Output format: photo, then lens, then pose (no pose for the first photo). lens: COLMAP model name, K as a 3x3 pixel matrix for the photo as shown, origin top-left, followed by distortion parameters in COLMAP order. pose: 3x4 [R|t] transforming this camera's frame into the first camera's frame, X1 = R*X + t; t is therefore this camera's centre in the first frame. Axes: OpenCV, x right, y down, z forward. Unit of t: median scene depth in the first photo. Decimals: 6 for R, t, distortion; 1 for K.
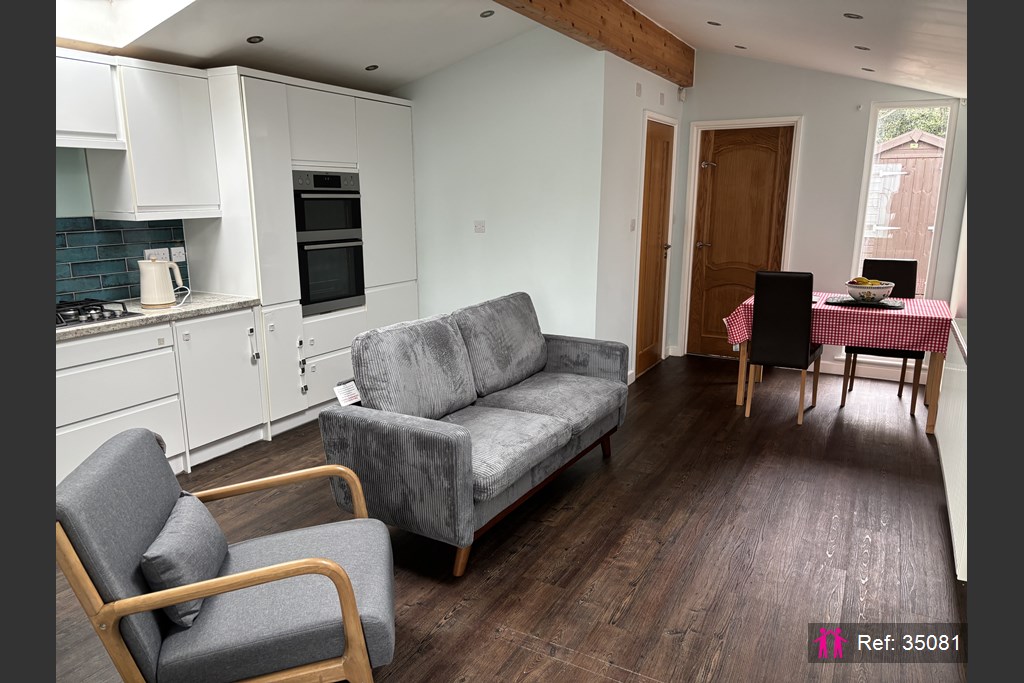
lens RADIAL K [[682.7, 0, 506.2], [0, 682.7, 343.2], [0, 0, 1]] dist [0.026344, -0.001235]
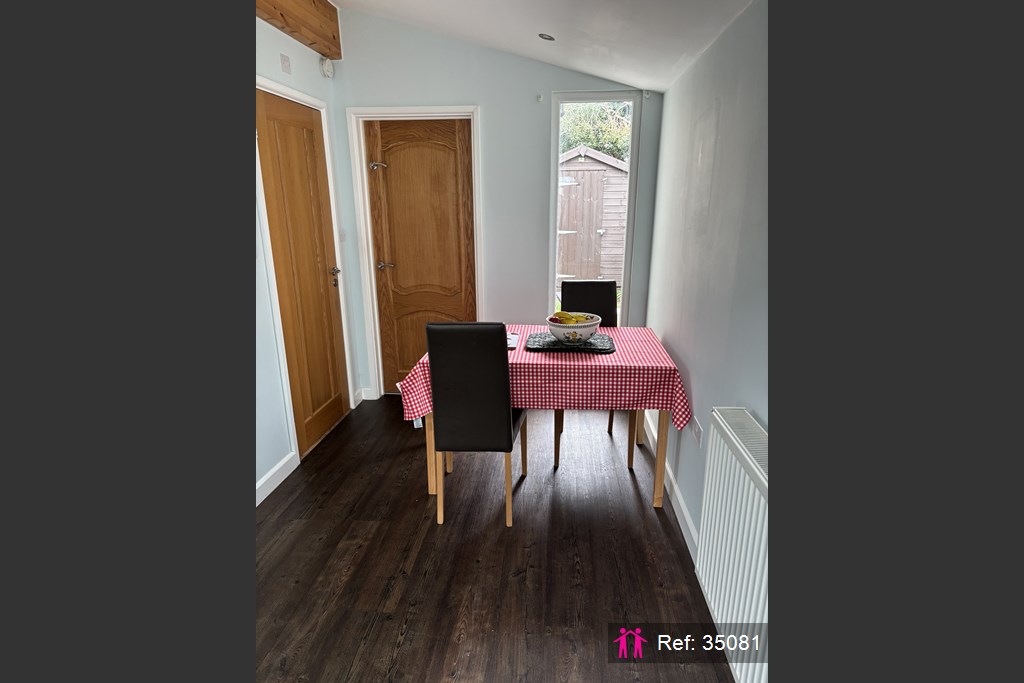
lens RADIAL K [[513.6, 0, 512.0], [0, 513.6, 341.5], [0, 0, 1]] dist [0.056147, -0.000239]
pose [[0.915960, -0.112841, 0.385076, 0.082029], [0.094091, 0.993289, 0.067258, -0.037154], [-0.390081, -0.025374, 0.920431, 0.169665]]
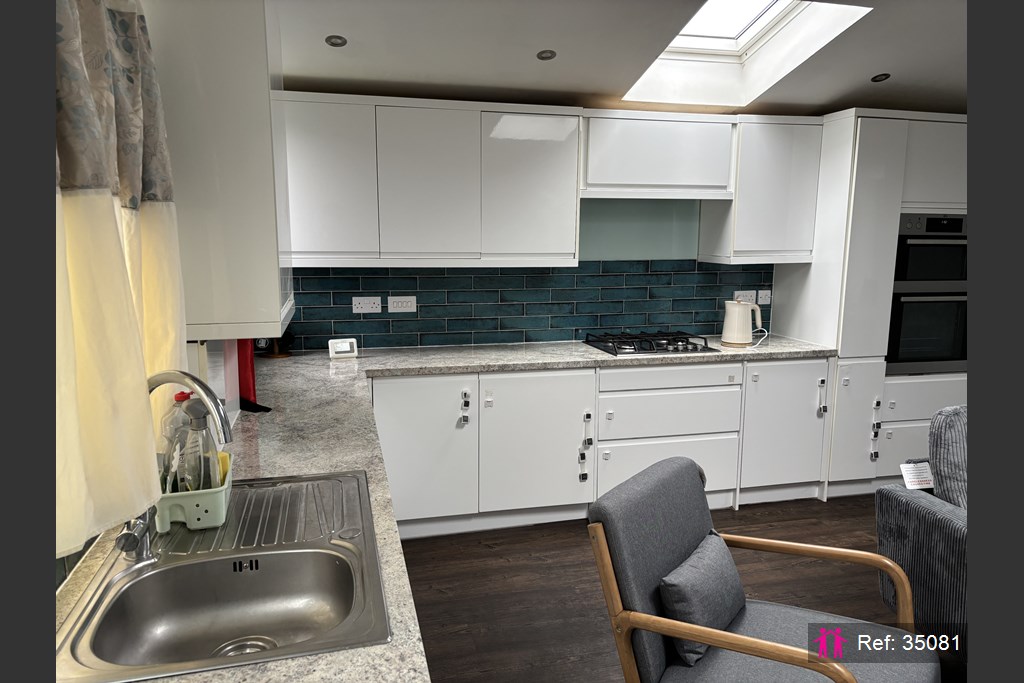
lens RADIAL K [[682.7, 0, 506.2], [0, 682.7, 343.2], [0, 0, 1]] dist [0.026344, -0.001235]
pose [[0.680963, 0.116968, -0.722916, 0.014644], [-0.162393, 0.986704, 0.006681, -0.008463], [0.714085, 0.112847, 0.690904, 0.033796]]
